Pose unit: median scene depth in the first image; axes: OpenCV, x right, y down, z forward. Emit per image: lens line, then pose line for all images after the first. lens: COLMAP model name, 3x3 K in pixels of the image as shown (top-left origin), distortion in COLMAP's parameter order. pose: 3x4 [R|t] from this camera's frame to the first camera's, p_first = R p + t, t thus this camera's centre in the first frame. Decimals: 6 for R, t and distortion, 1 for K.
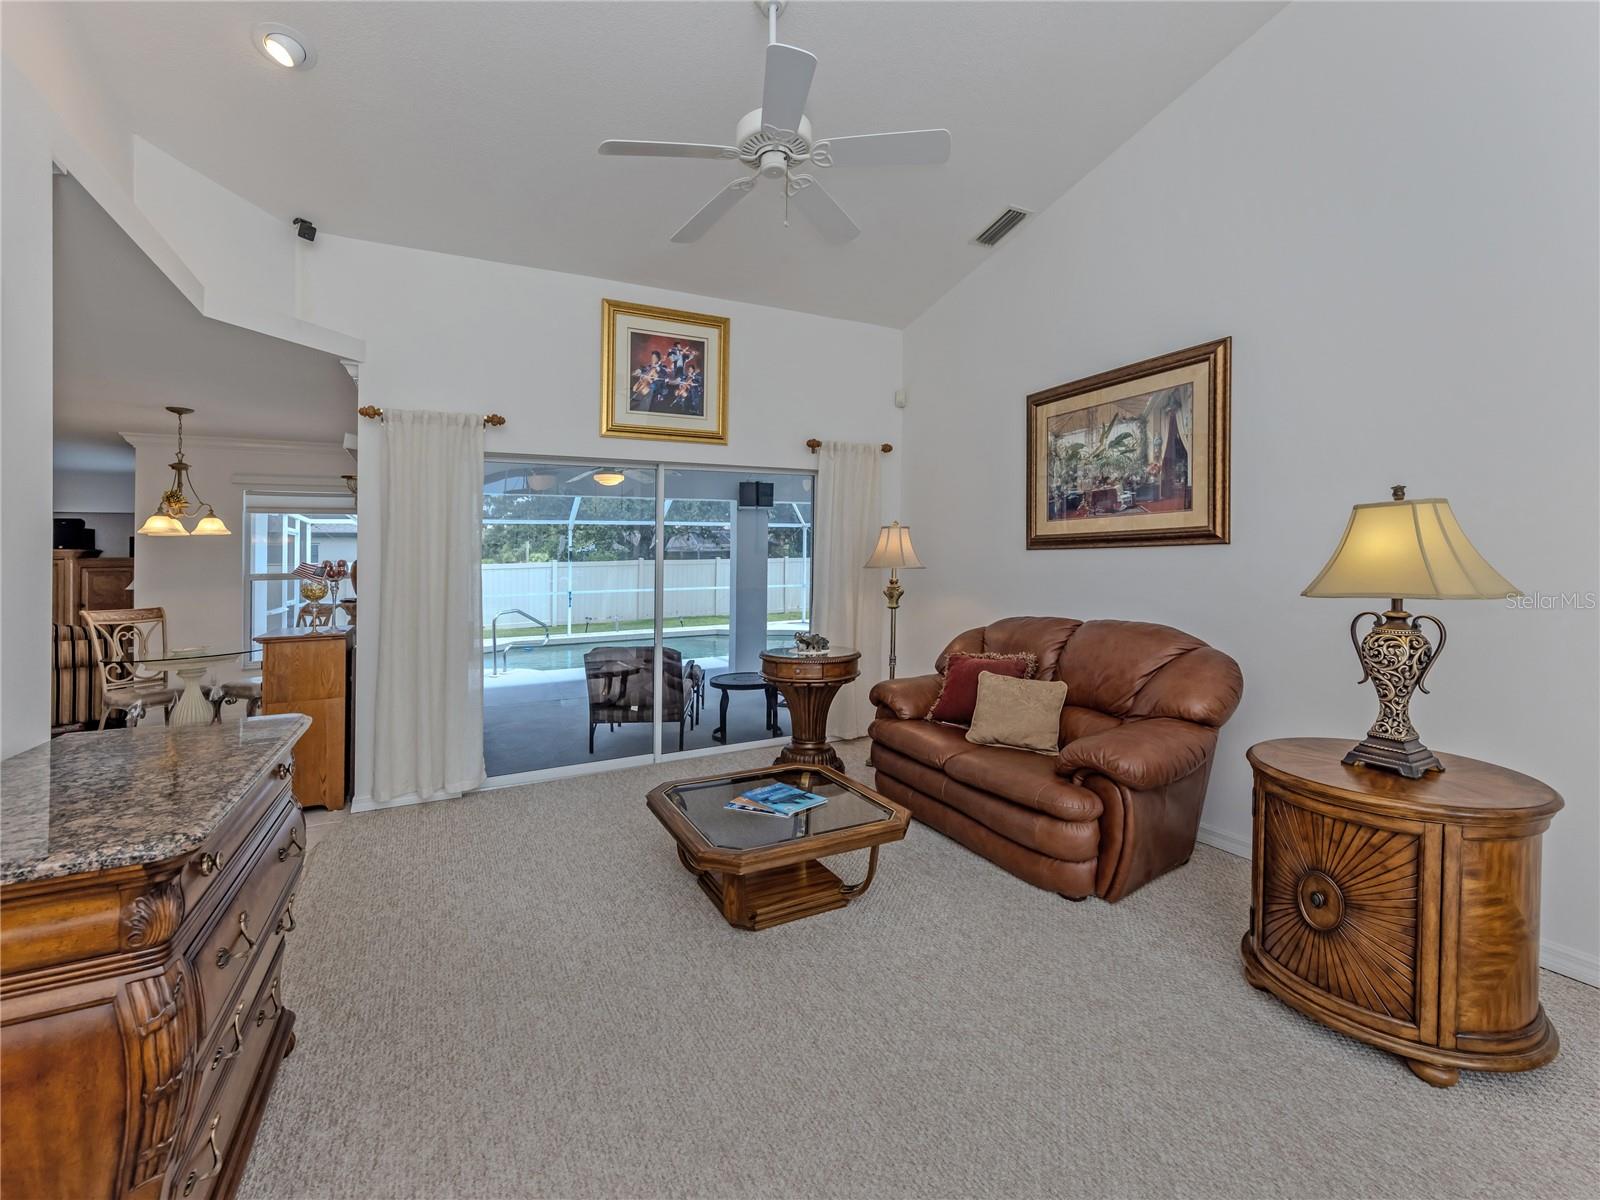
lens RADIAL K [[681.5, 0, 770.6], [0, 681.5, 583.3], [0, 0, 1]] dist [0.007918, -0.000327]
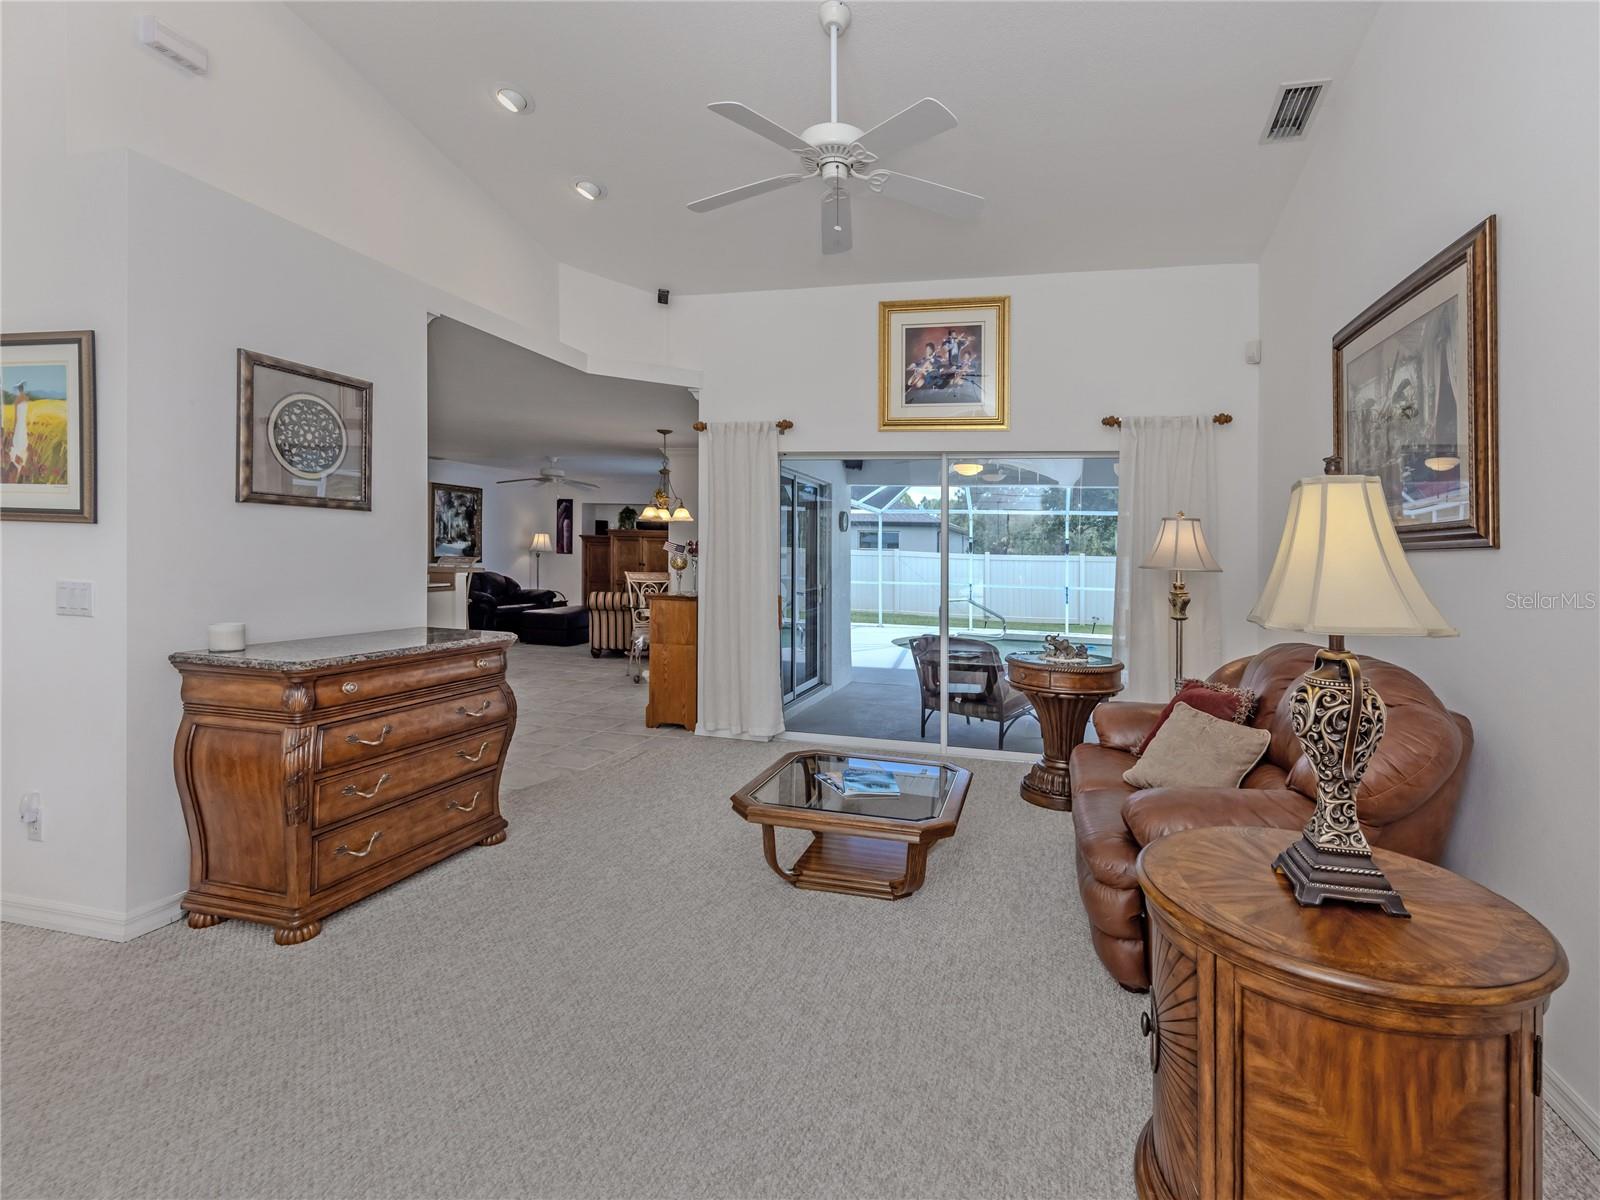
lens RADIAL K [[757.2, 0, 871.8], [0, 757.2, 585.6], [0, 0, 1]] dist [0.000829, 0.000426]
pose [[0.773547, 0.062931, -0.630606, 0.576709], [-0.059423, 0.997876, 0.026691, -0.007457], [0.630947, 0.016826, 0.775644, 0.095353]]
